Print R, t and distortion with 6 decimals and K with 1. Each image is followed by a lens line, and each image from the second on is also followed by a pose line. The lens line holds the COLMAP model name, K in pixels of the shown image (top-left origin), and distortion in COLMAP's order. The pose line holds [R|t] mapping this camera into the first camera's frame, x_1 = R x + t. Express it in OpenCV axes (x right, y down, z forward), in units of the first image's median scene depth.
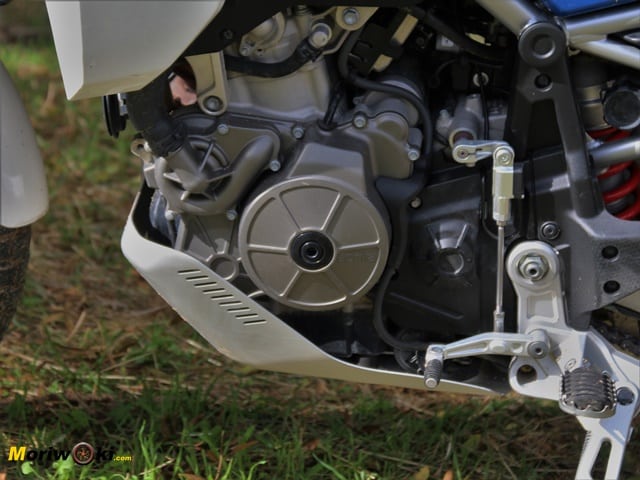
lens RADIAL K [[2021.0, 0, 320.2], [0, 2021.0, 238.3], [0, 0, 1]] dist [0.516471, 0.000000]
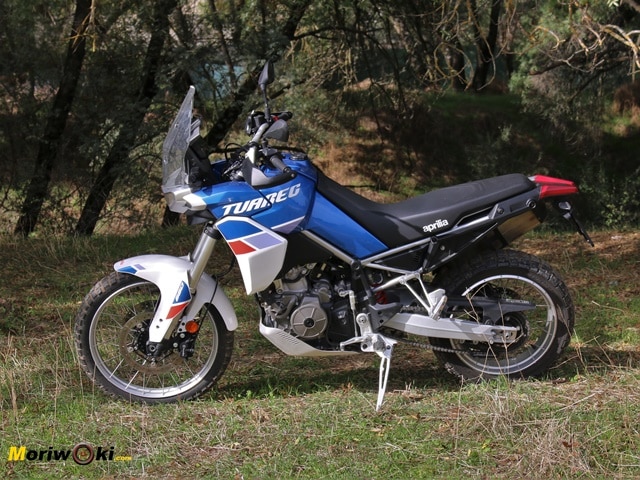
lens RADIAL K [[919.1, 0, 320.6], [0, 919.1, 240.6], [0, 0, 1]] dist [-0.012729, 0.000000]
pose [[0.987588, -0.139164, 0.072827, -0.092809], [0.147418, 0.981269, -0.124010, 0.076002], [-0.054205, 0.133207, 0.989605, -0.860822]]
